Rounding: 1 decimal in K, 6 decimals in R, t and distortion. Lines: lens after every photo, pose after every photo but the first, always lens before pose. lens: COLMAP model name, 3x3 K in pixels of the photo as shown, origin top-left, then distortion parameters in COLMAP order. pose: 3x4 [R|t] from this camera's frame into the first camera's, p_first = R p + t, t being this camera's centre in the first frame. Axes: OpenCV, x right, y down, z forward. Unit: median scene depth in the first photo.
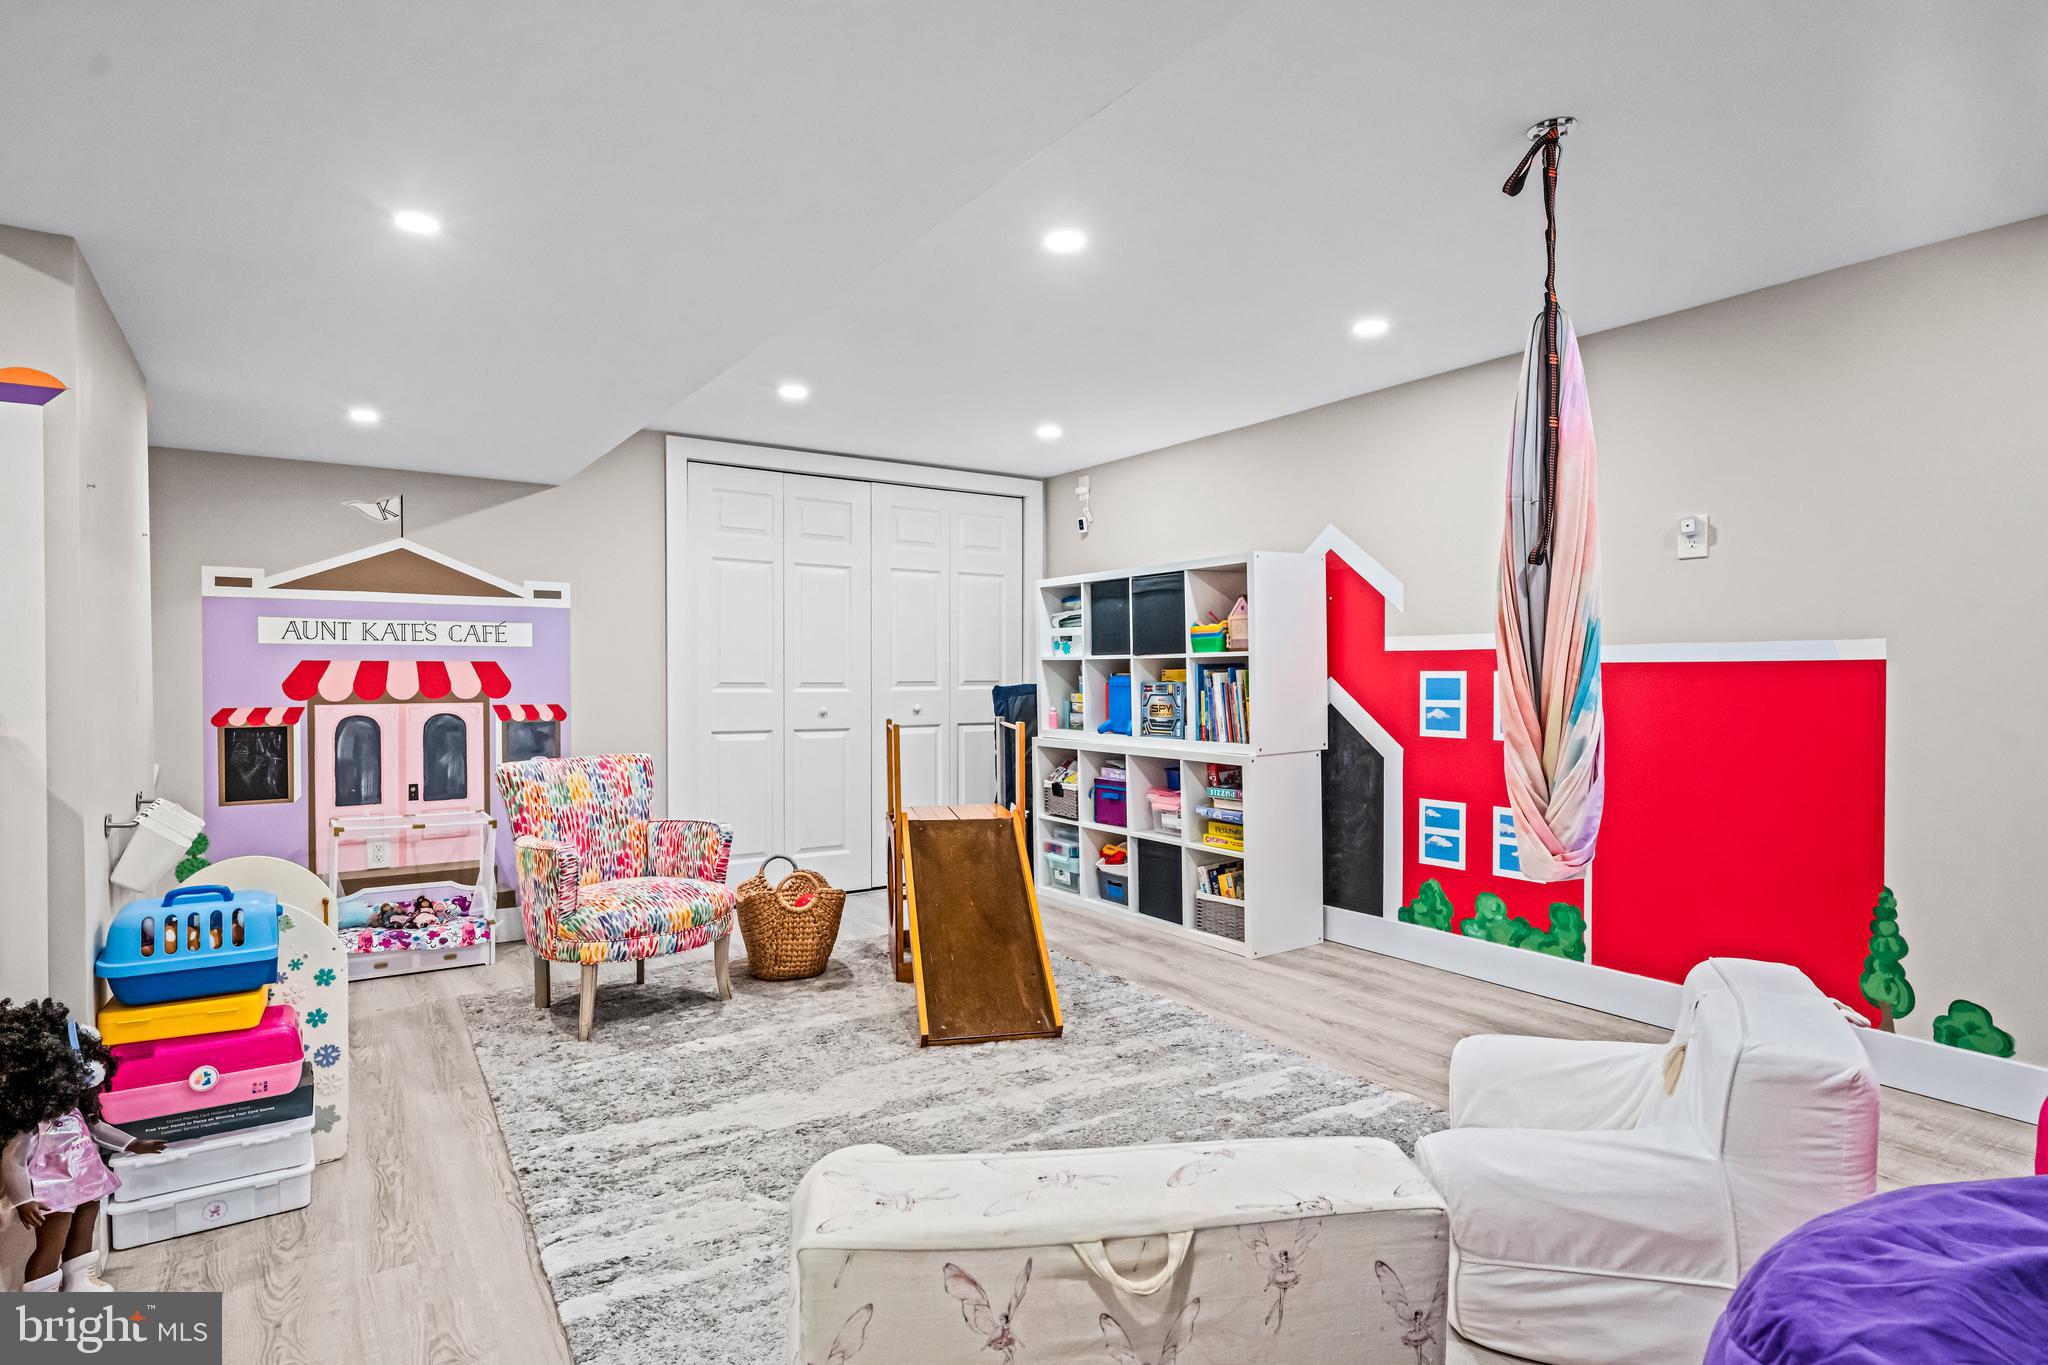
lens RADIAL K [[1098.8, 0, 1013.0], [0, 1098.8, 685.6], [0, 0, 1]] dist [0.013711, 0.001447]
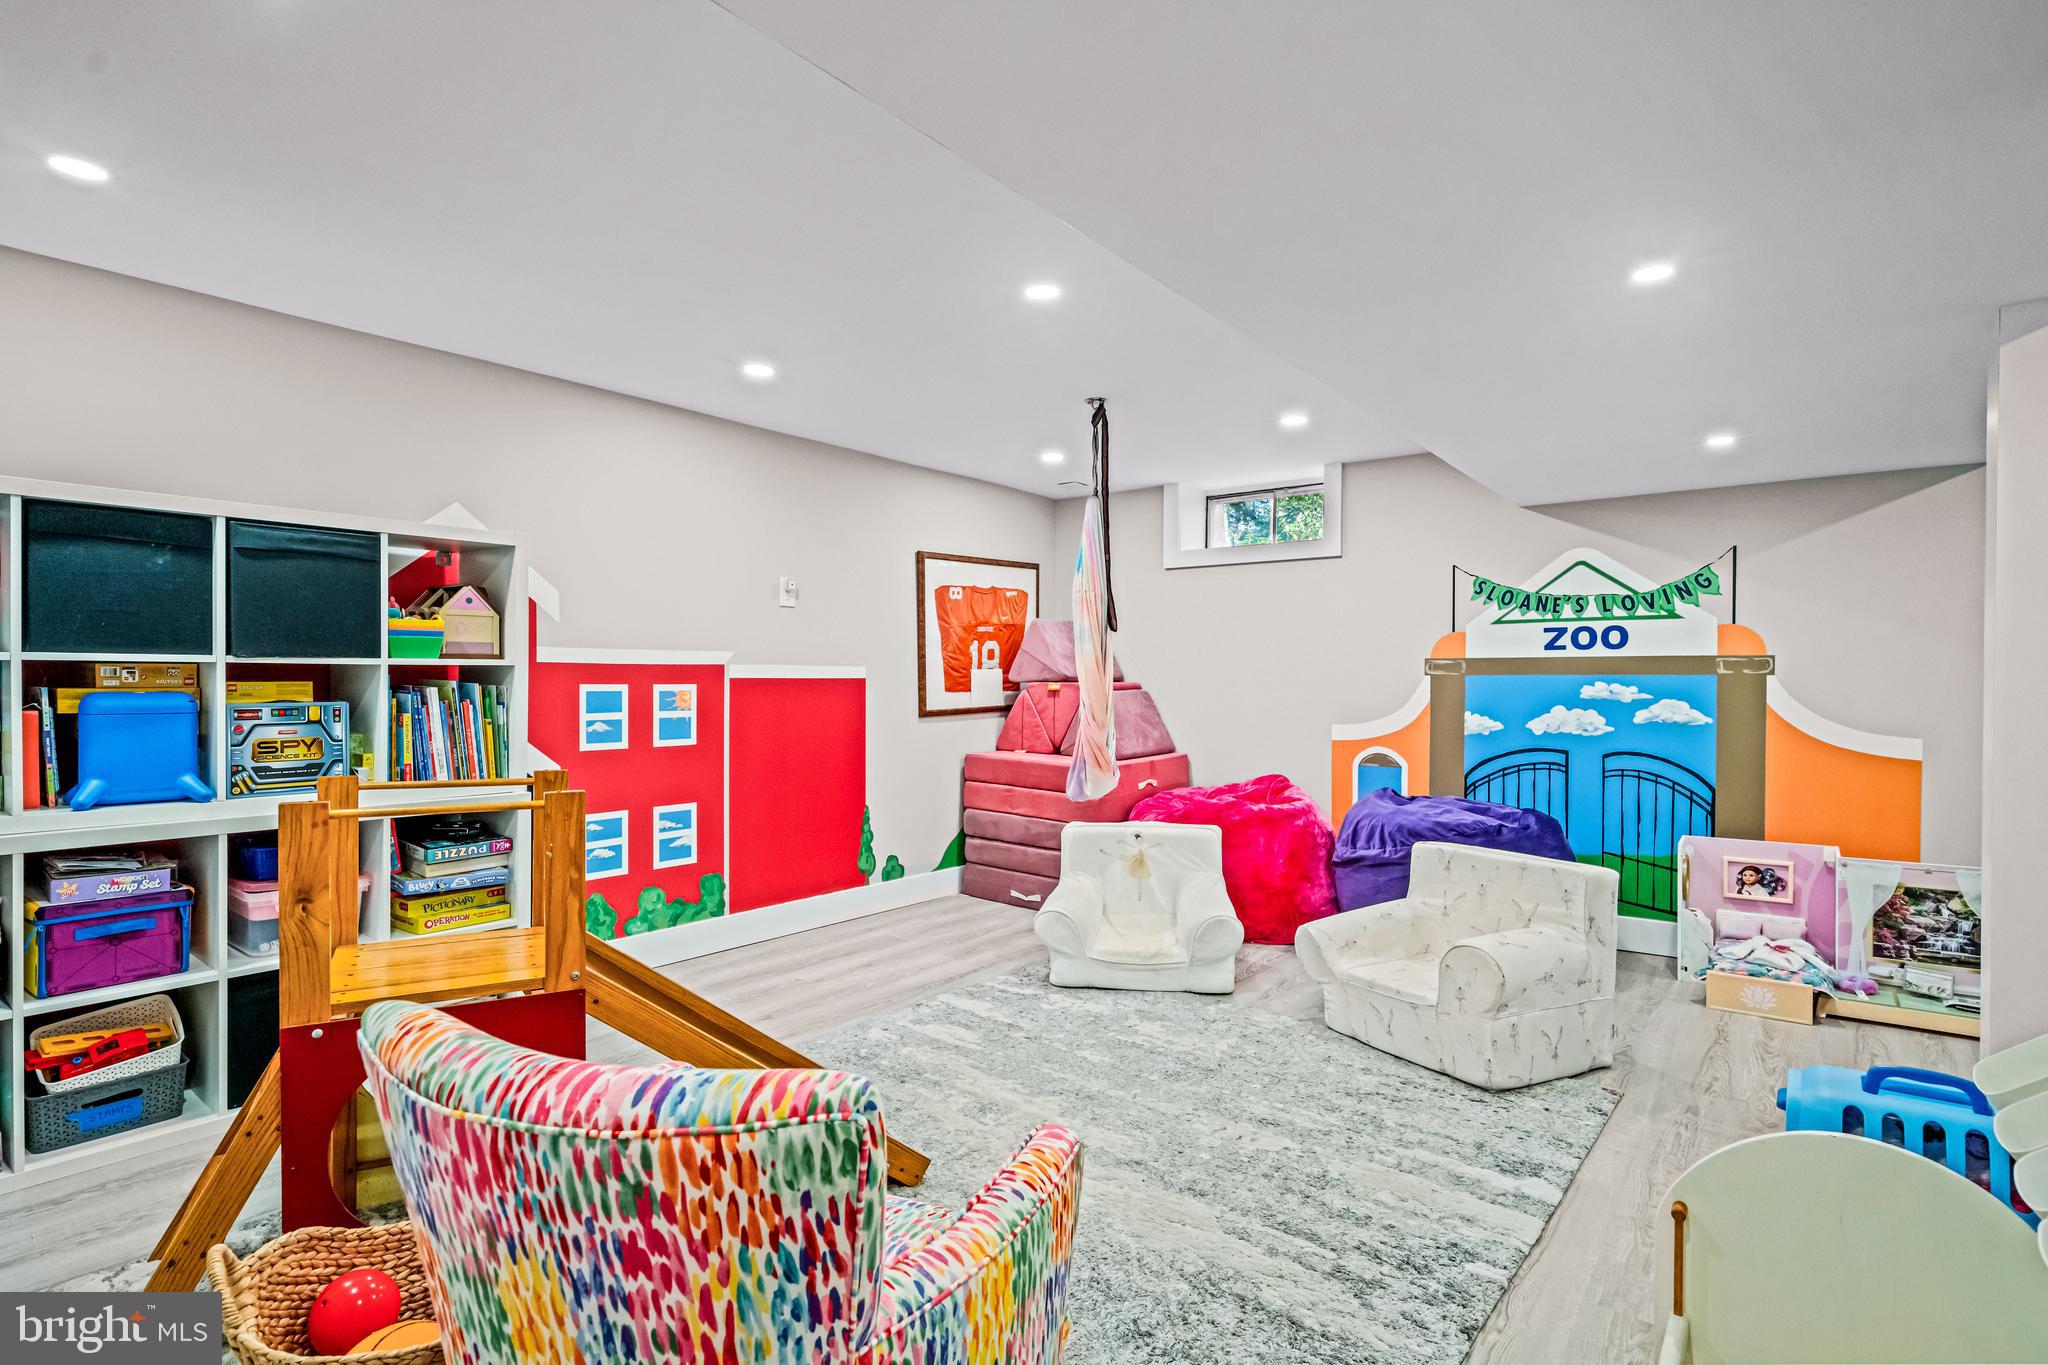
lens RADIAL K [[1062.7, 0, 1012.9], [0, 1062.7, 683.4], [0, 0, 1]] dist [0.006193, 0.001008]
pose [[-0.339372, -0.001752, 0.940651, -0.683721], [0.008564, 0.999951, 0.004952, -0.016435], [-0.940613, 0.009736, -0.339341, 1.018389]]
